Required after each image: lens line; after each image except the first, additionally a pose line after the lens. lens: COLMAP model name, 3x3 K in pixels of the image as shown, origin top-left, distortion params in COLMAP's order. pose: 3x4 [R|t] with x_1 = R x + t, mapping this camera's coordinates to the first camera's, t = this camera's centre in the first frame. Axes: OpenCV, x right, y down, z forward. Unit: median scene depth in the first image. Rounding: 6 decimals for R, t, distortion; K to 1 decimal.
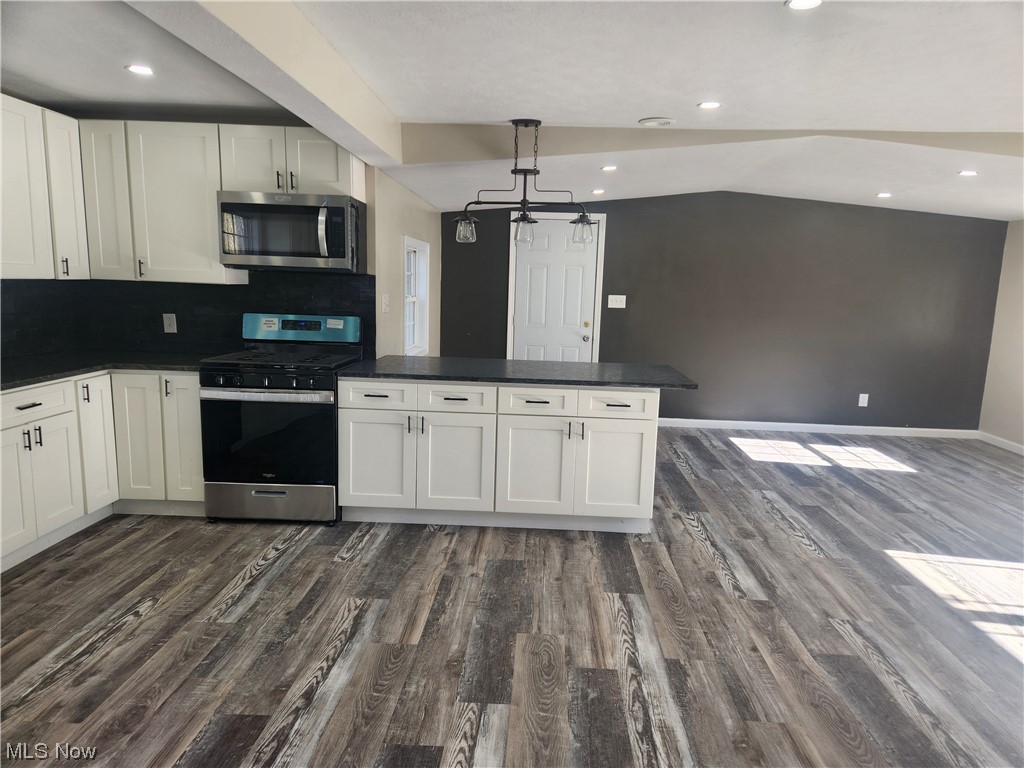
lens RADIAL K [[686.5, 0, 520.5], [0, 686.5, 386.9], [0, 0, 1]] dist [0.092823, -0.083646]
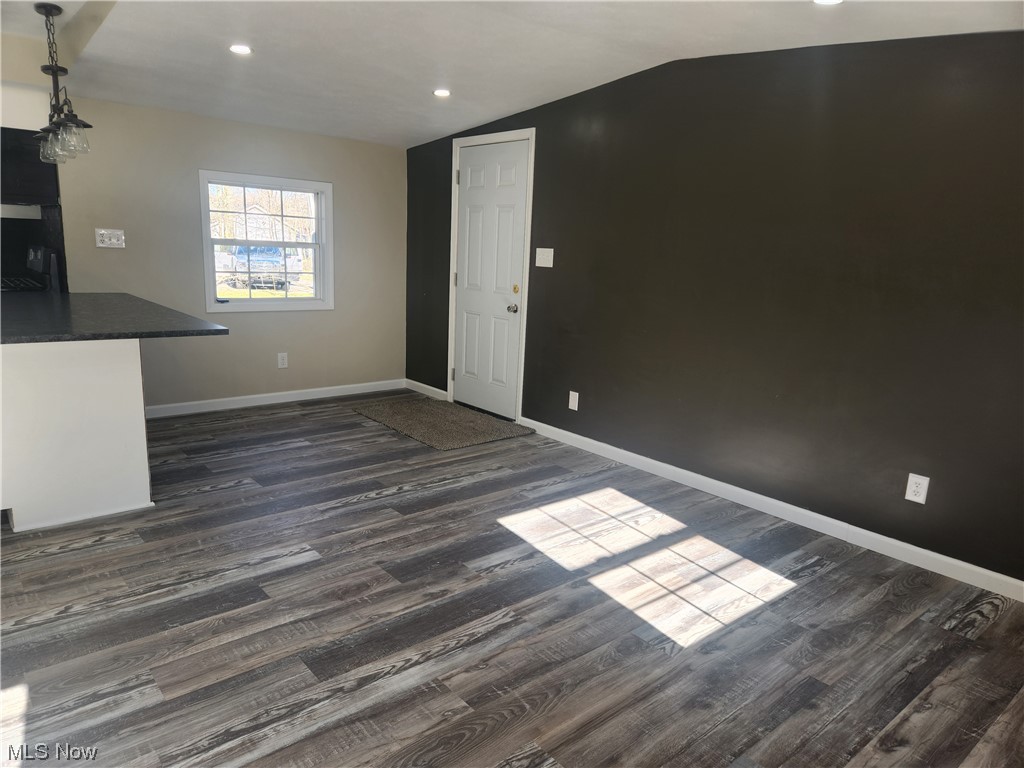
lens RADIAL K [[679.7, 0, 510.2], [0, 679.7, 401.4], [0, 0, 1]] dist [0.087441, -0.085815]
pose [[0.673769, 0.165919, -0.720074, 1.120862], [-0.132663, 0.985793, 0.103014, -0.084293], [0.726936, 0.026120, 0.686208, 0.900955]]
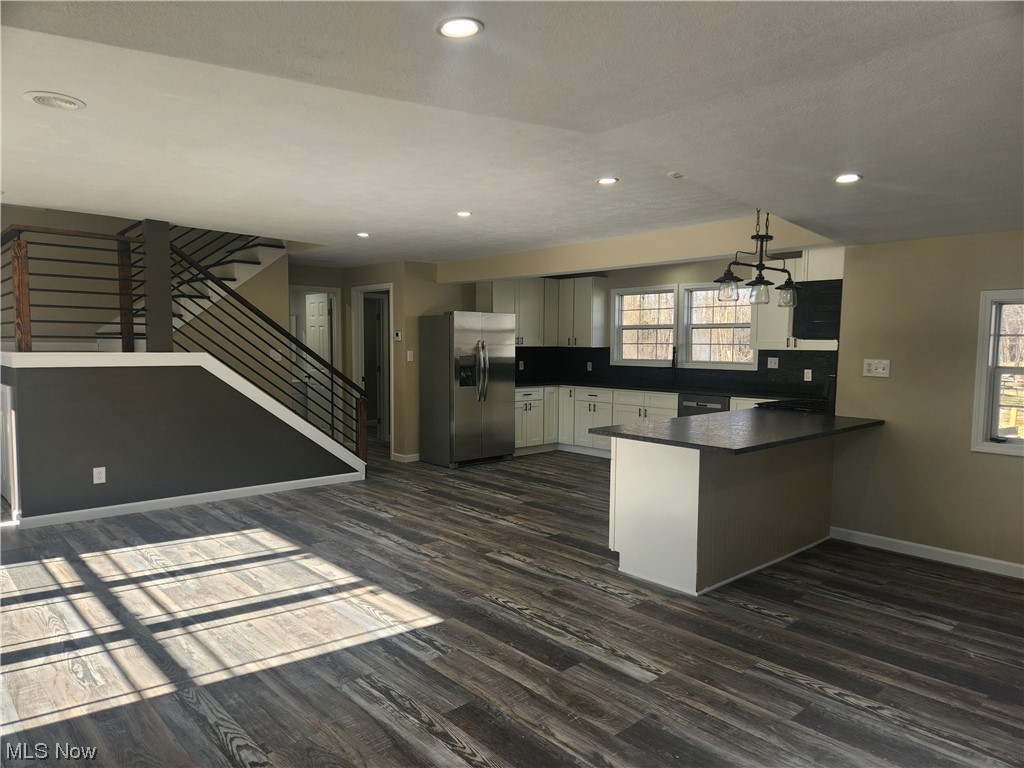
lens RADIAL K [[676.8, 0, 516.9], [0, 676.8, 395.9], [0, 0, 1]] dist [0.089998, -0.077660]
pose [[-0.709002, 0.020541, -0.704907, 1.075339], [-0.135099, 0.977105, 0.164356, -0.211839], [0.692145, 0.211762, -0.689995, 1.621083]]
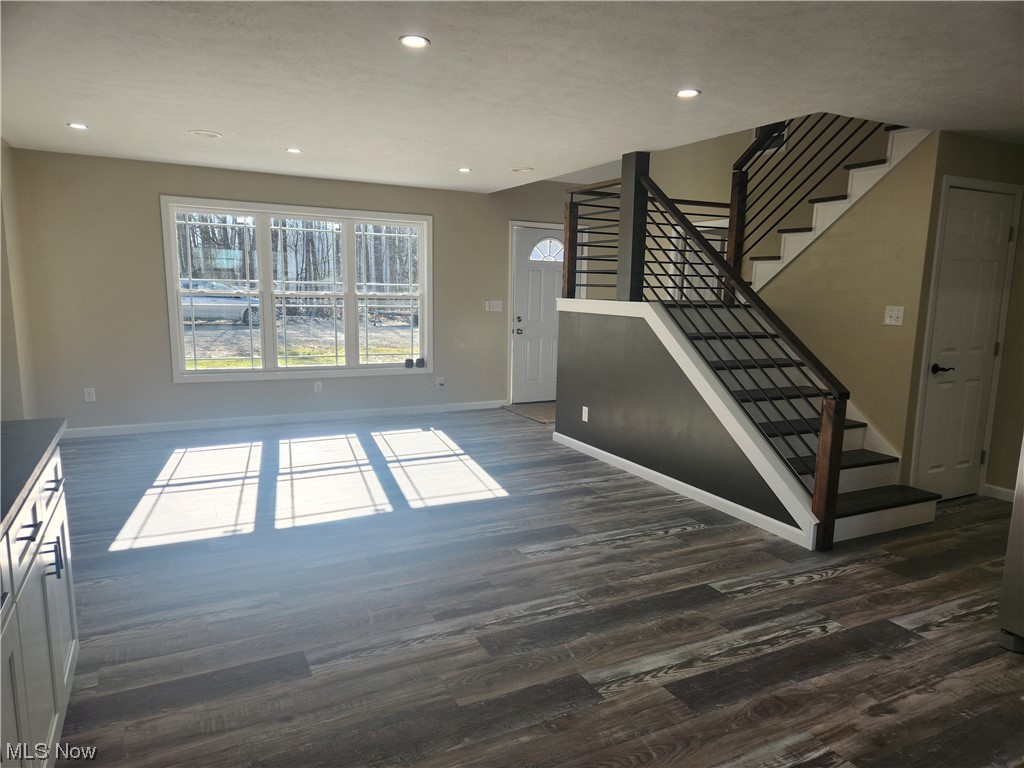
lens RADIAL K [[676.8, 0, 516.9], [0, 676.8, 395.9], [0, 0, 1]] dist [0.089998, -0.077660]
pose [[-0.487900, -0.177618, 0.854637, -0.491285], [0.098436, 0.961638, 0.256051, -0.146371], [-0.867331, 0.209054, -0.451700, 0.905421]]
